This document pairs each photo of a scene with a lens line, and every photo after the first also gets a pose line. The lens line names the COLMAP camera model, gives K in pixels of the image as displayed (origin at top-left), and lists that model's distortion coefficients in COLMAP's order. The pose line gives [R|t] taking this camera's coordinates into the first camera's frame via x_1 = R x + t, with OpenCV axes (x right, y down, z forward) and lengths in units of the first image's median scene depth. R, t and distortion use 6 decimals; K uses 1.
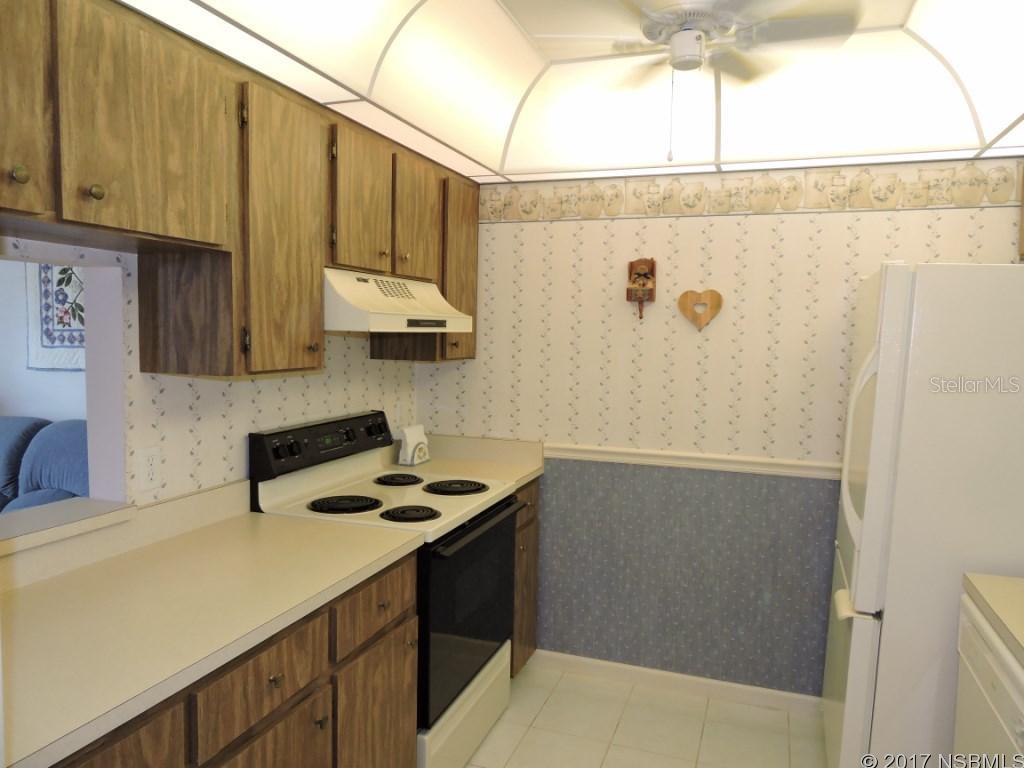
lens RADIAL K [[723.1, 0, 513.3], [0, 723.1, 386.9], [0, 0, 1]] dist [-0.005067, -0.004146]
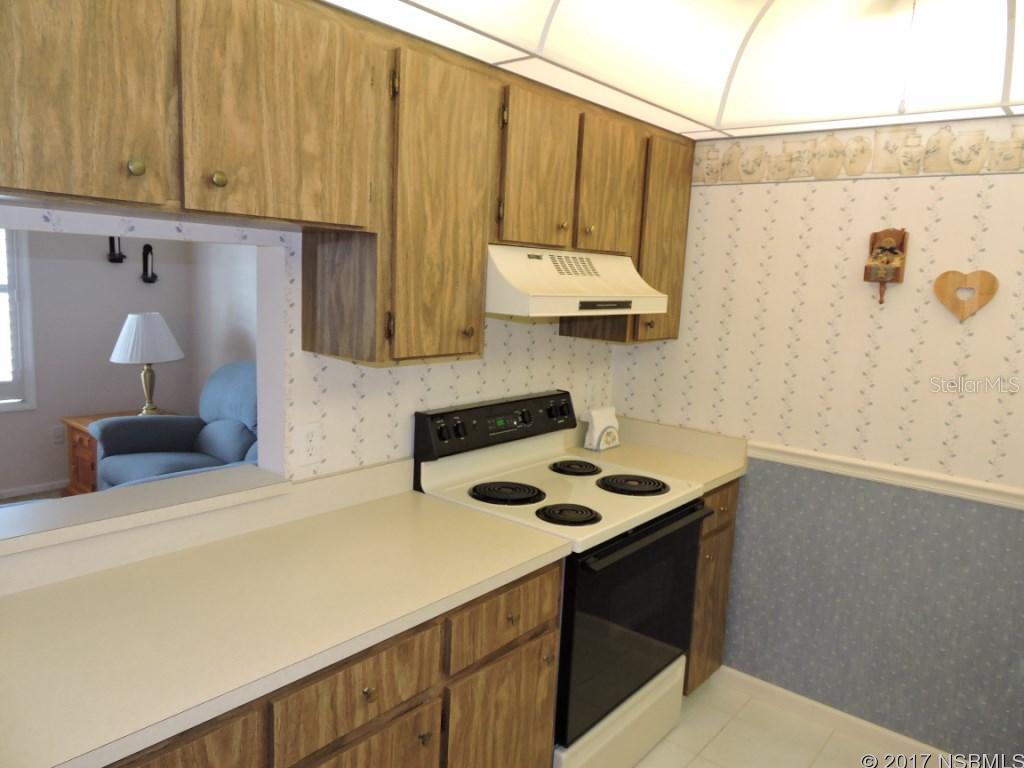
lens RADIAL K [[723.1, 0, 510.2], [0, 723.1, 388.4], [0, 0, 1]] dist [-0.005067, -0.004146]
pose [[0.938660, 0.077792, -0.335955, 0.085564], [-0.055476, 0.995599, 0.075535, -0.049469], [0.340353, -0.052264, 0.938844, 0.117791]]
